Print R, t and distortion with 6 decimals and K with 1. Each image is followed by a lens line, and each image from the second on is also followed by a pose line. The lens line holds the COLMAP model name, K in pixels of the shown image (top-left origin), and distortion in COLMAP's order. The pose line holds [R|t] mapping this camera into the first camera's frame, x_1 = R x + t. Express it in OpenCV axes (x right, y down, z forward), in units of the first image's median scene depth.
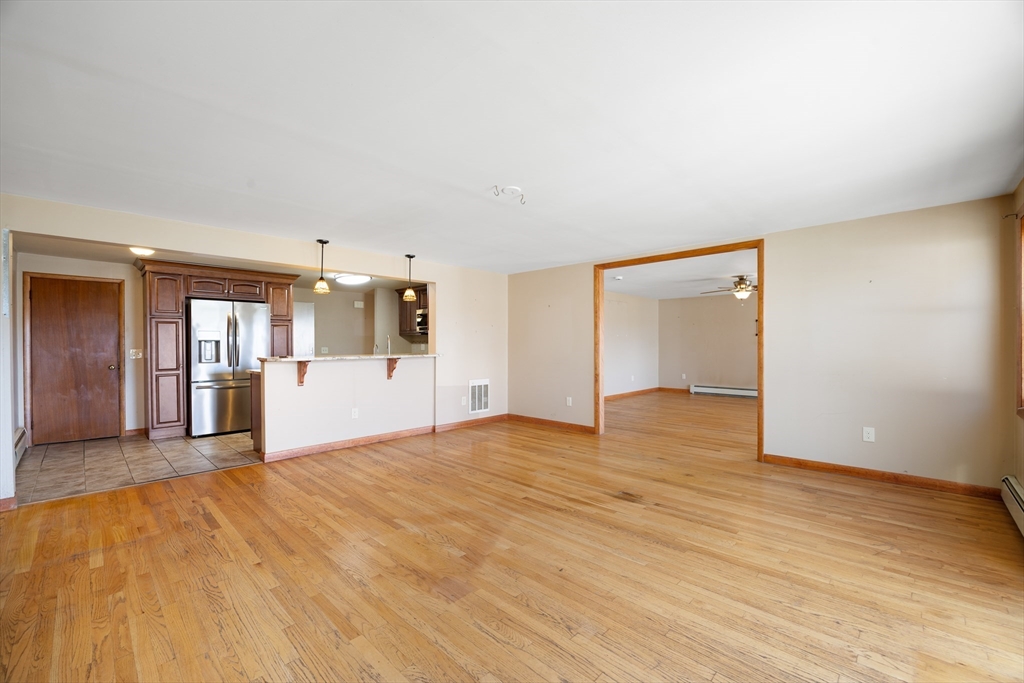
lens RADIAL K [[419.3, 0, 515.5], [0, 419.3, 348.2], [0, 0, 1]] dist [-0.016746, -0.000822]
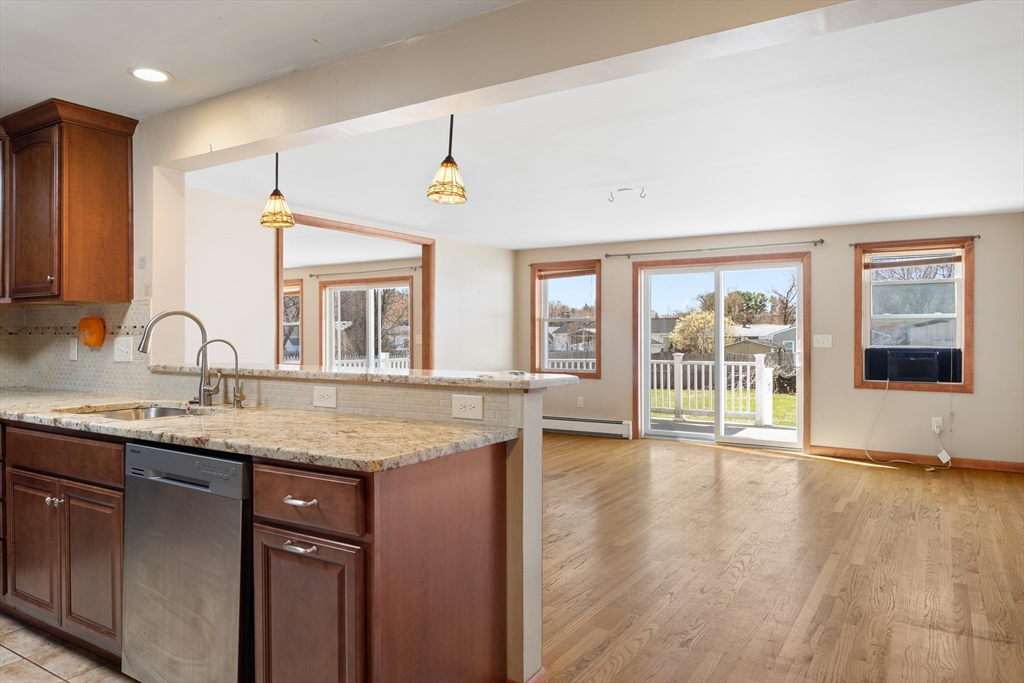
lens RADIAL K [[667.5, 0, 510.4], [0, 667.5, 339.9], [0, 0, 1]] dist [0.011817, -0.011495]
pose [[-0.191085, -0.002553, 0.981570, -0.958143], [0.011229, 0.999925, 0.004787, -0.009366], [-0.981509, 0.011937, -0.191042, 0.962707]]
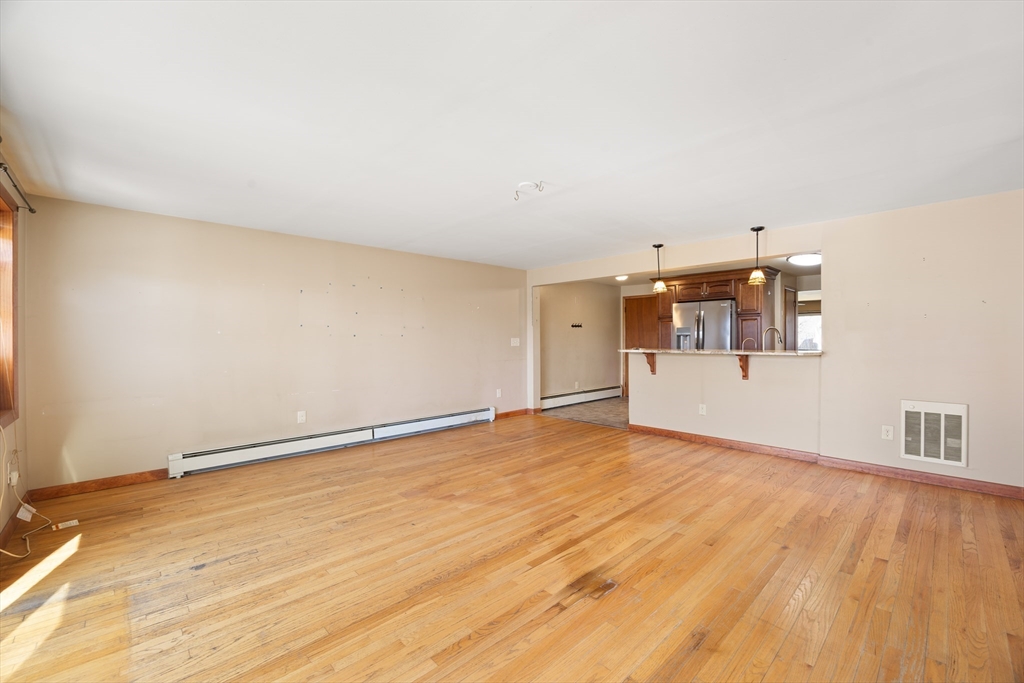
lens RADIAL K [[419.3, 0, 521.0], [0, 419.3, 340.2], [0, 0, 1]] dist [-0.016746, -0.000822]
pose [[-0.032560, 0.005777, -0.999453, 0.596406], [-0.005170, 0.999969, 0.005949, -0.008734], [0.999456, 0.005360, -0.032529, 0.609748]]
